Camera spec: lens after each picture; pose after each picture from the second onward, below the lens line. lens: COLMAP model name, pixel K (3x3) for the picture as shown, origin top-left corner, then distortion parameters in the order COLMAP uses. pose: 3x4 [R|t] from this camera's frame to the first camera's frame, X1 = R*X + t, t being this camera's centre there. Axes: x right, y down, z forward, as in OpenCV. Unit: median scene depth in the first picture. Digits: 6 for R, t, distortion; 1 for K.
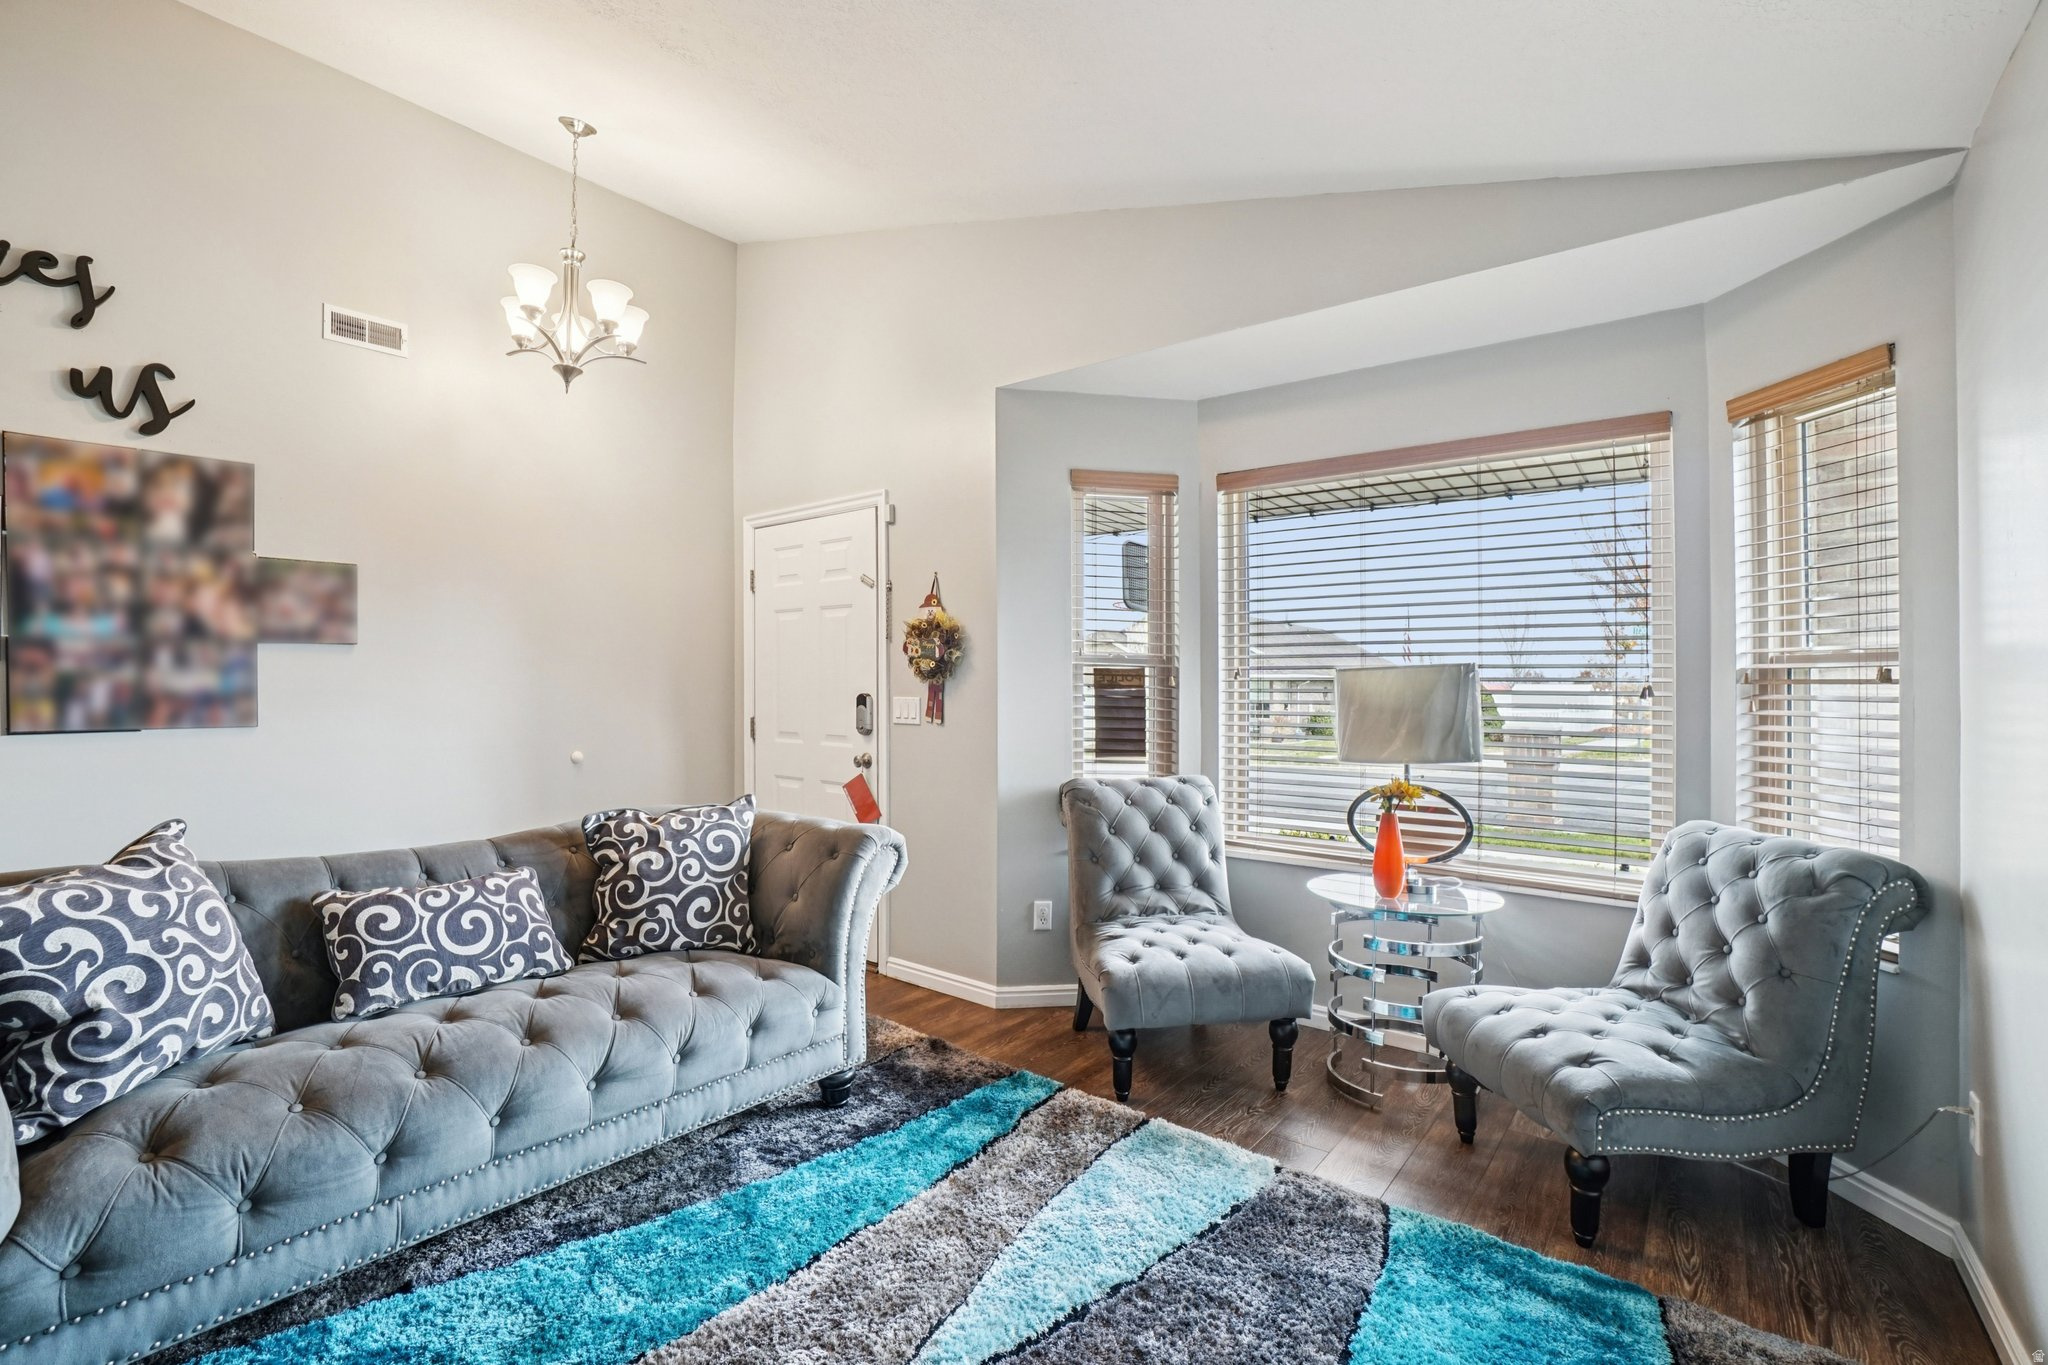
lens RADIAL K [[920.1, 0, 998.3], [0, 920.1, 670.6], [0, 0, 1]] dist [-0.028391, 0.000429]
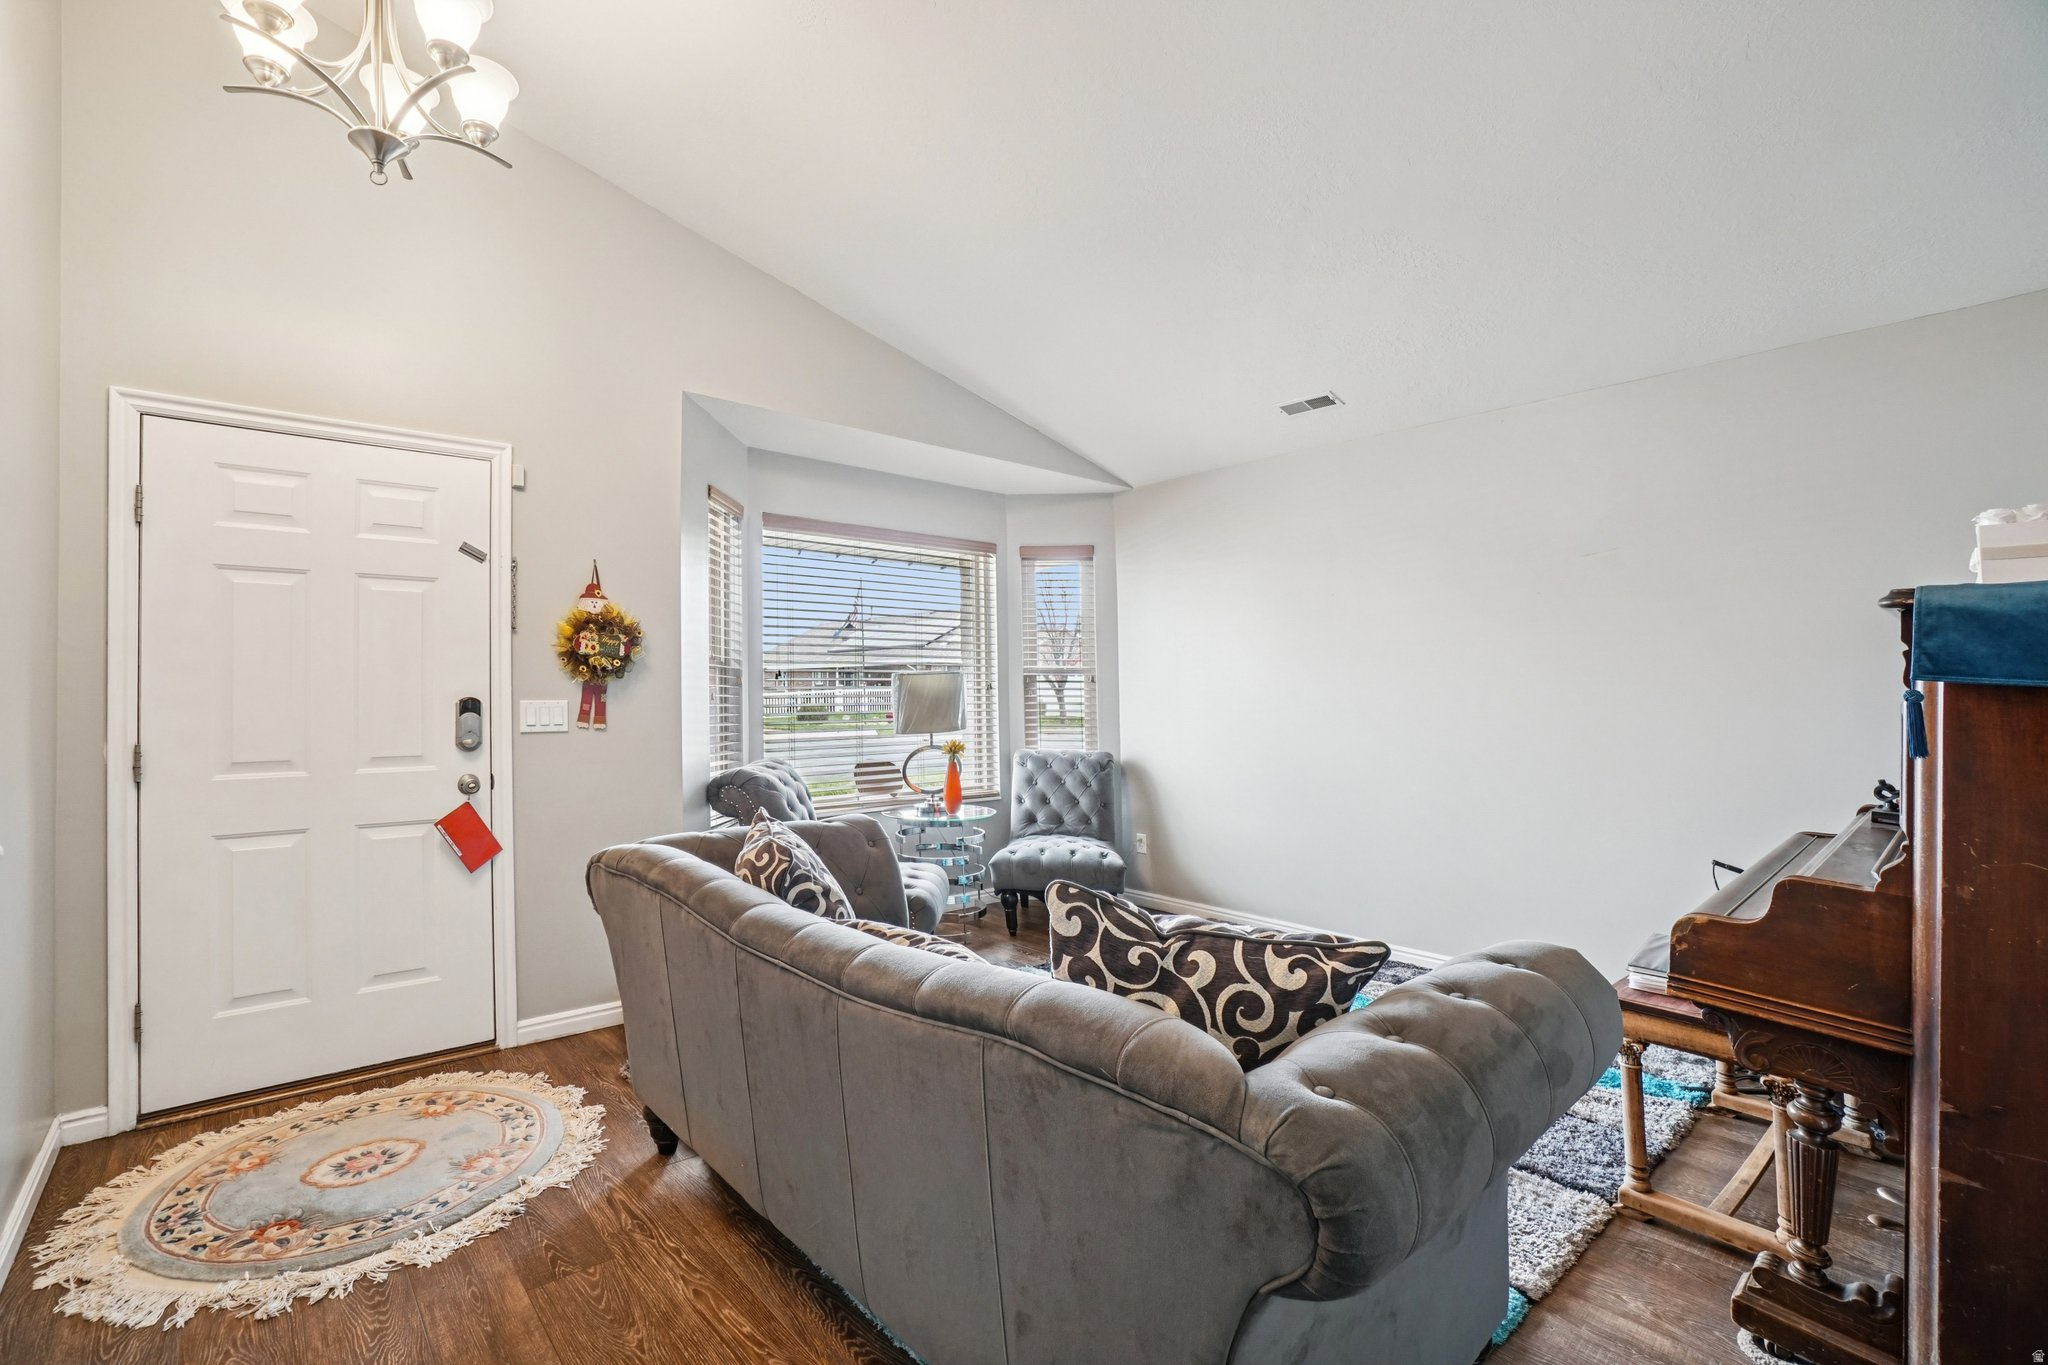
lens RADIAL K [[920.1, 0, 998.3], [0, 920.1, 670.6], [0, 0, 1]] dist [-0.028391, 0.000429]
pose [[0.184720, 0.016761, 0.982648, -0.865845], [-0.006083, 0.999855, -0.015911, 0.012669], [-0.982772, -0.003039, 0.184795, 0.451318]]
